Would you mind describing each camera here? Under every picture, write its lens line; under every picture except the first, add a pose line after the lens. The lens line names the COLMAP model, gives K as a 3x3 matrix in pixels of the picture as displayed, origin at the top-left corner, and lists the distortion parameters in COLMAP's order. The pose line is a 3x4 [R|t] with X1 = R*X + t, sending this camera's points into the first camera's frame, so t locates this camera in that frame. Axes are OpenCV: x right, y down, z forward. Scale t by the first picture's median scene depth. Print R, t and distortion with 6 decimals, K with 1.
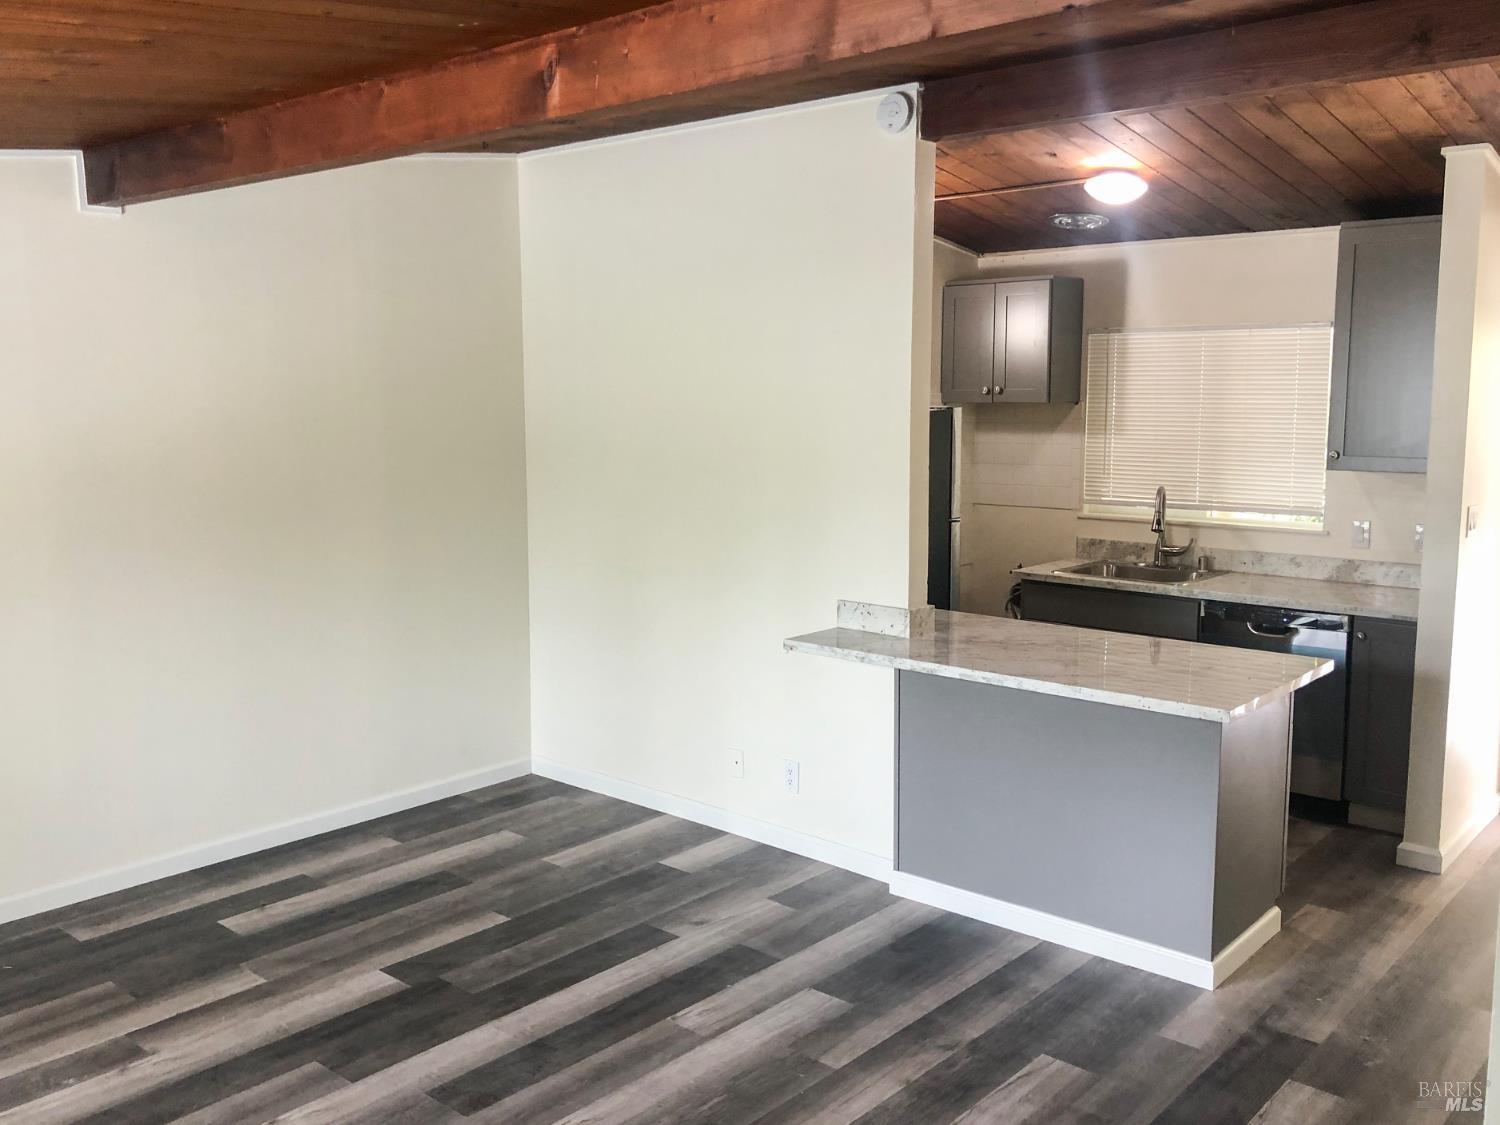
lens RADIAL K [[1227.7, 0, 750.0], [0, 1227.7, 562.5], [0, 0, 1]] dist [-0.009502, -0.006337]
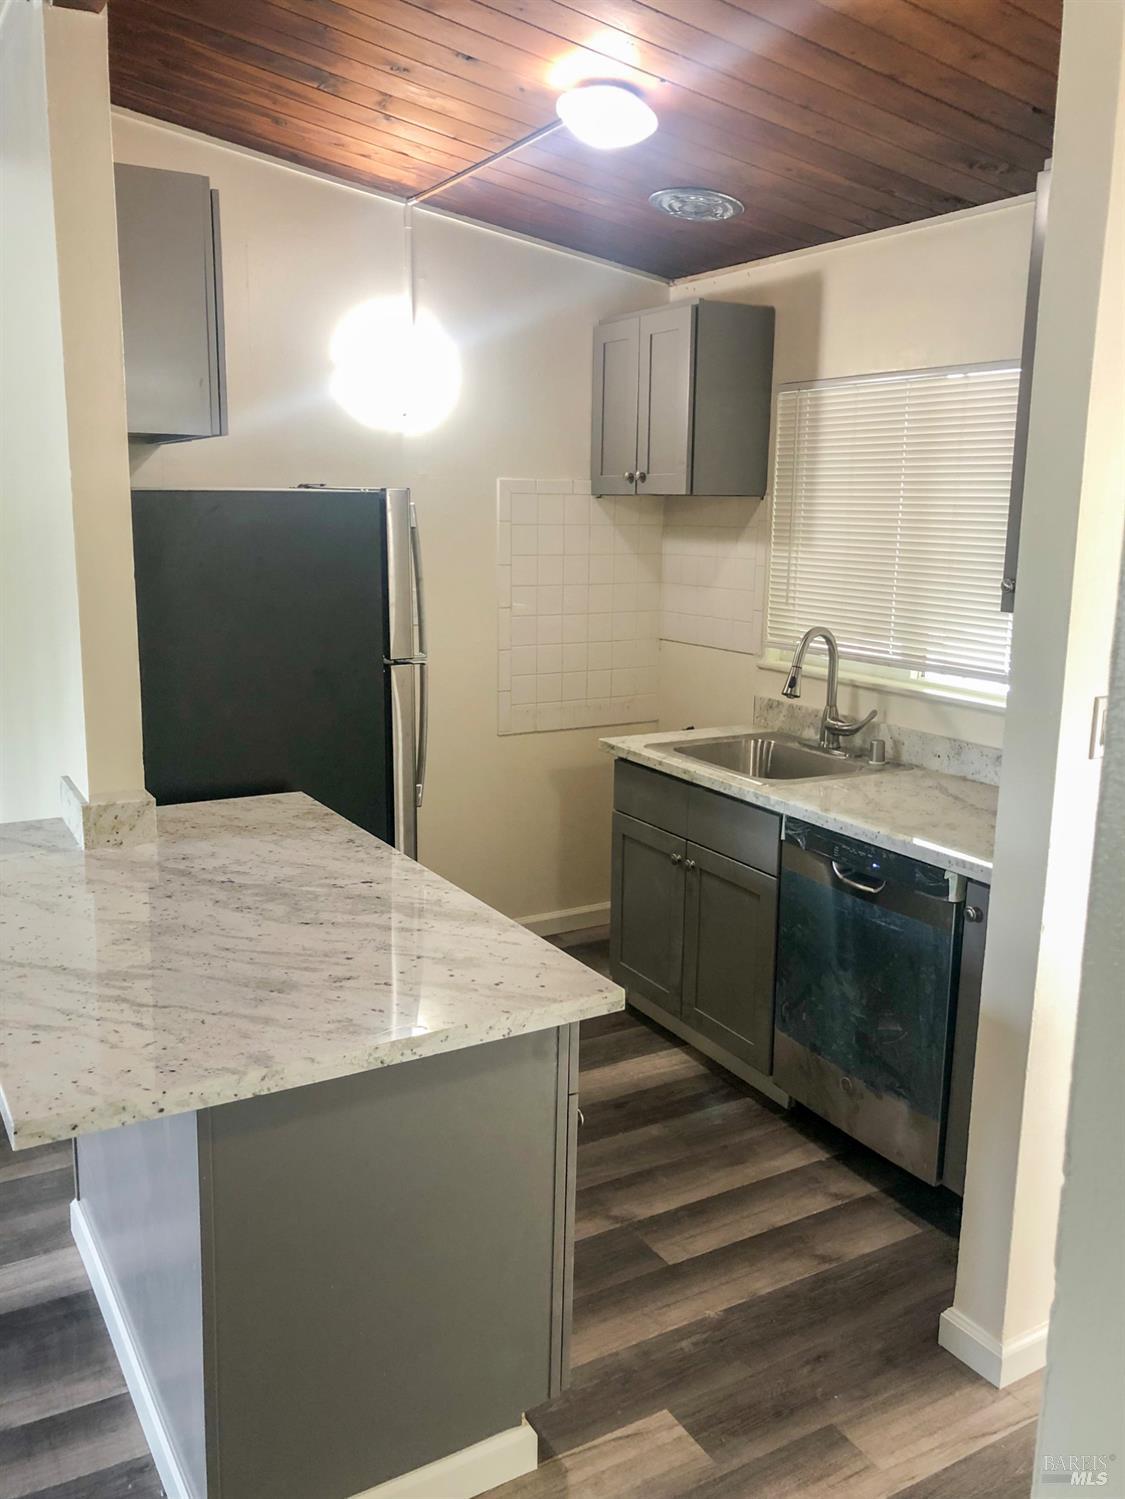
lens RADIAL K [[1226.9, 0, 562.5], [0, 1226.9, 749.5], [0, 0, 1]] dist [-0.009502, -0.006337]
pose [[0.965566, 0.077870, -0.248230, 0.363110], [-0.064843, 0.996075, 0.060245, -0.027212], [0.251947, -0.042075, 0.966826, 0.338715]]
